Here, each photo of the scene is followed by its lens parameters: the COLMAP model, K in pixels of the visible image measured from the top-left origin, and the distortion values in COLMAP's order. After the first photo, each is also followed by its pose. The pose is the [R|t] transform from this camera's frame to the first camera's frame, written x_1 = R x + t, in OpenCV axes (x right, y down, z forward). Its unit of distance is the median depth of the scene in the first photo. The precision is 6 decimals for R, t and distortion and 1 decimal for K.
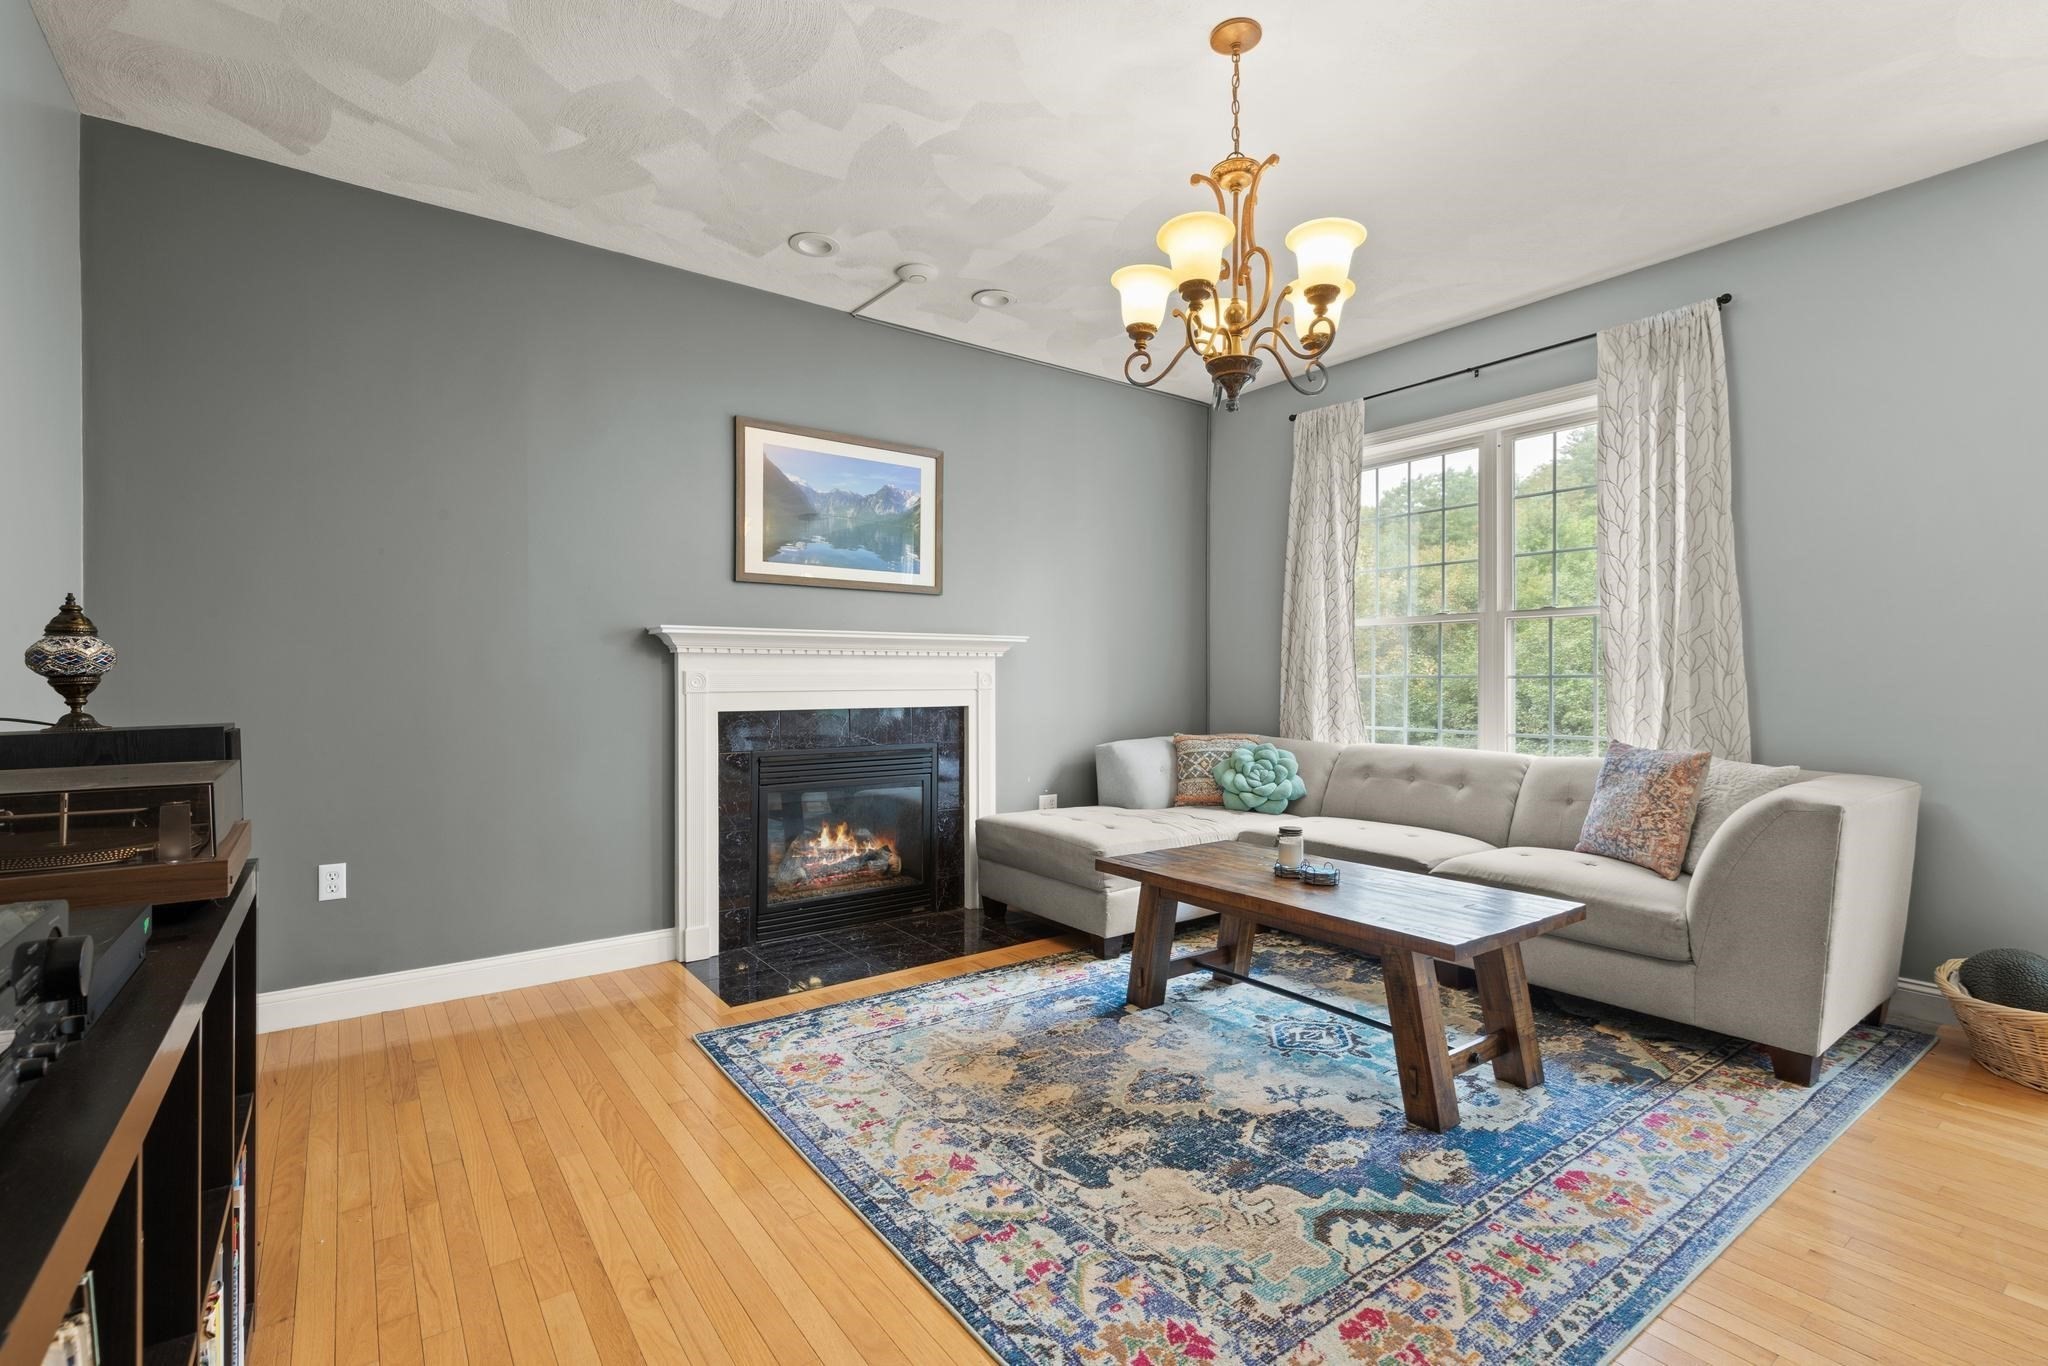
lens RADIAL K [[939.4, 0, 1027.3], [0, 939.4, 679.6], [0, 0, 1]] dist [0.009848, -0.002055]
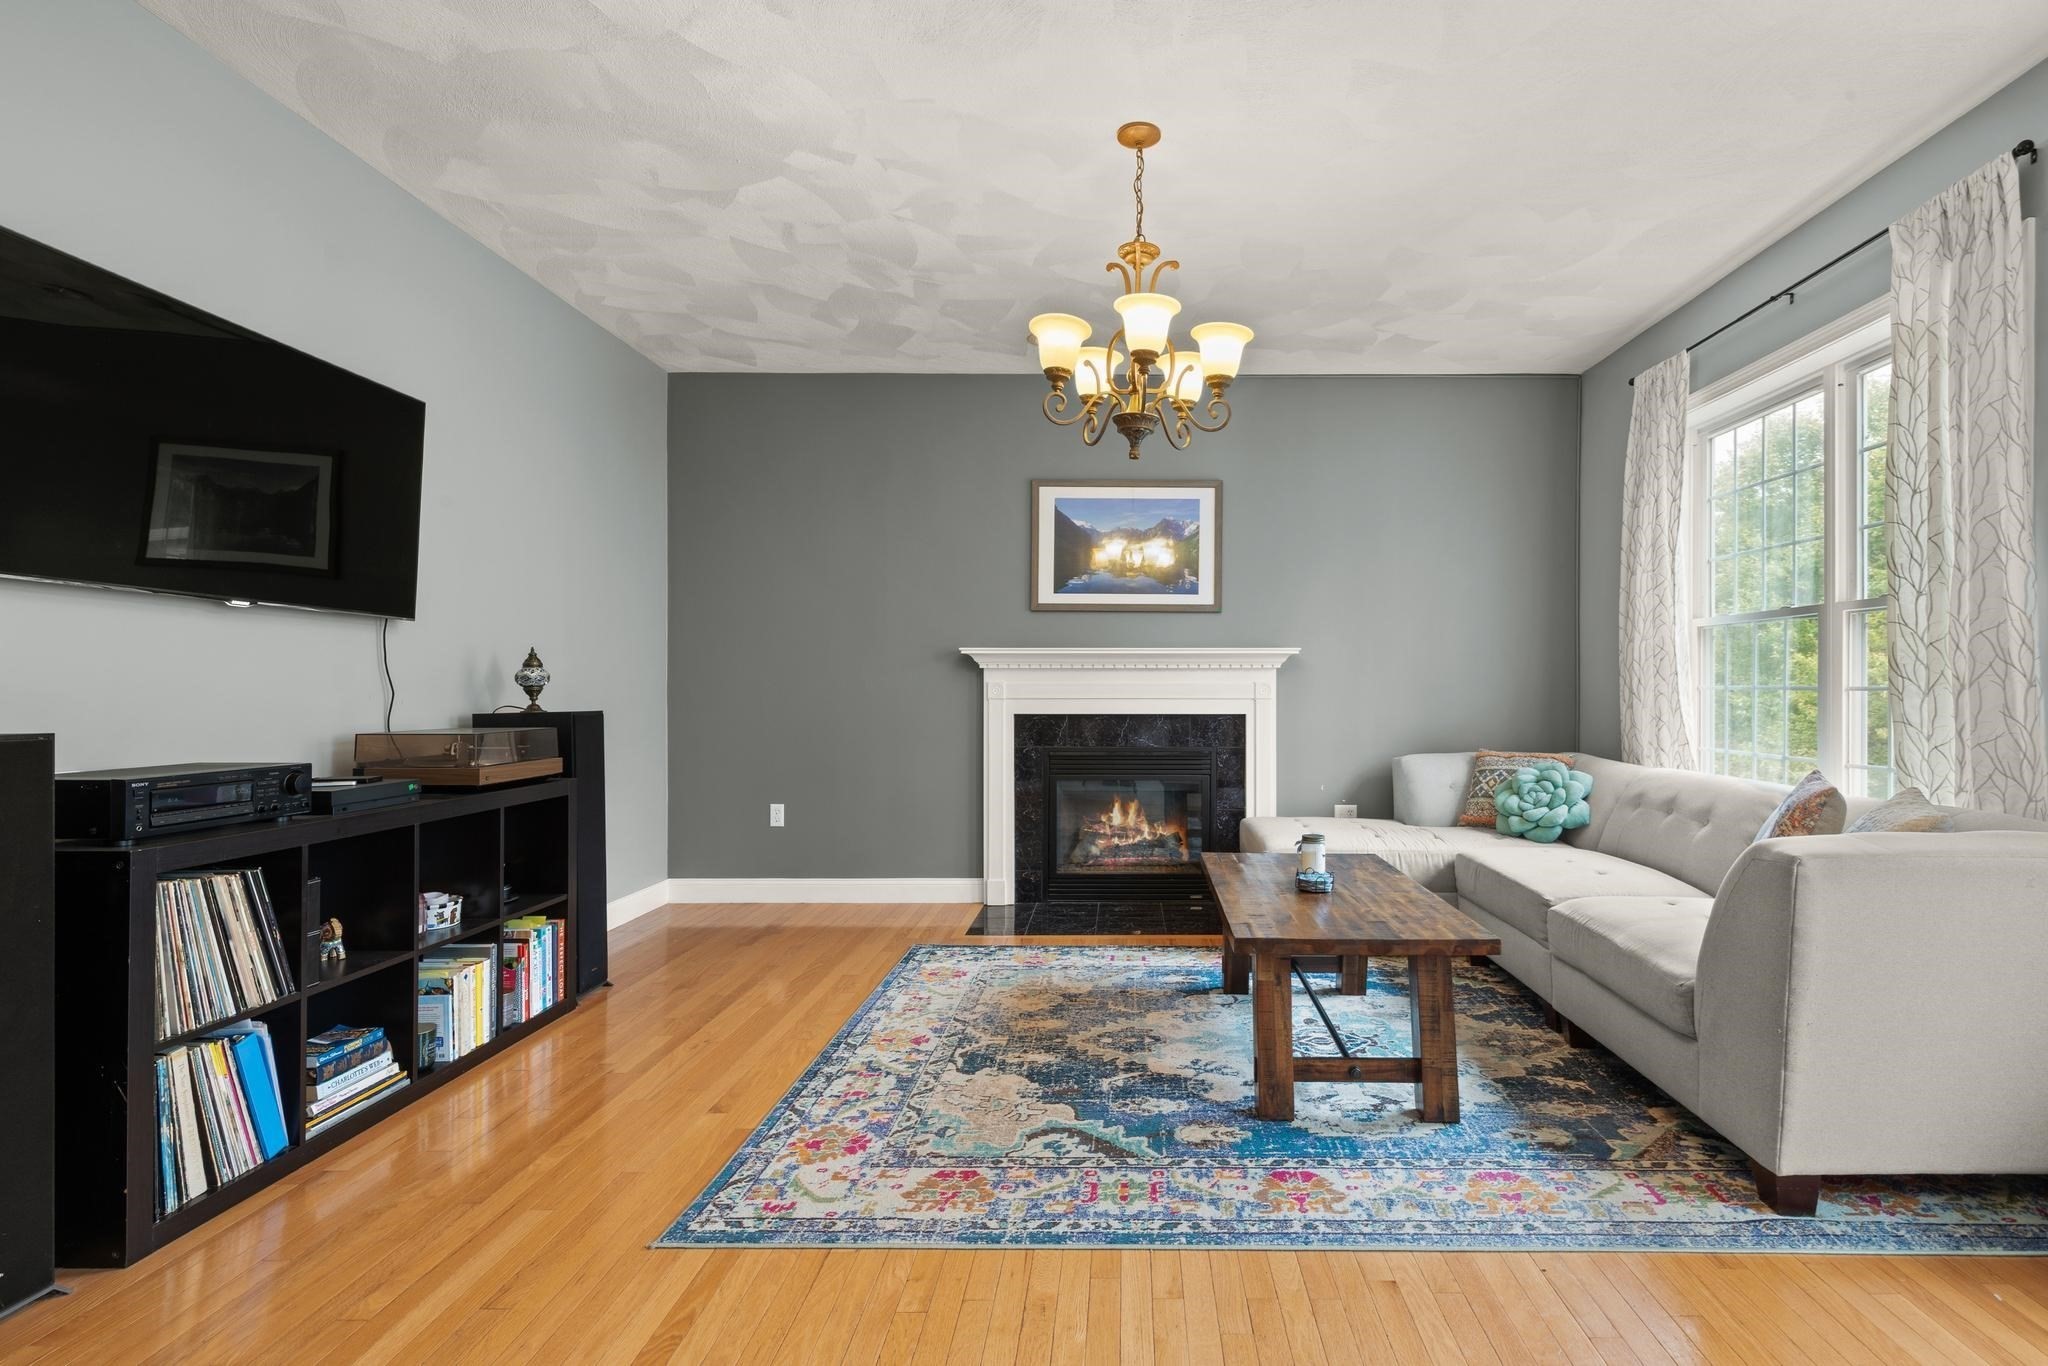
lens RADIAL K [[939.4, 0, 1041.2], [0, 939.4, 685.8], [0, 0, 1]] dist [0.009848, -0.002055]
pose [[0.797680, 0.001259, -0.603080, 0.703589], [-0.002987, 0.999994, -0.001862, -0.002685], [0.603074, 0.003286, 0.797679, 0.005922]]
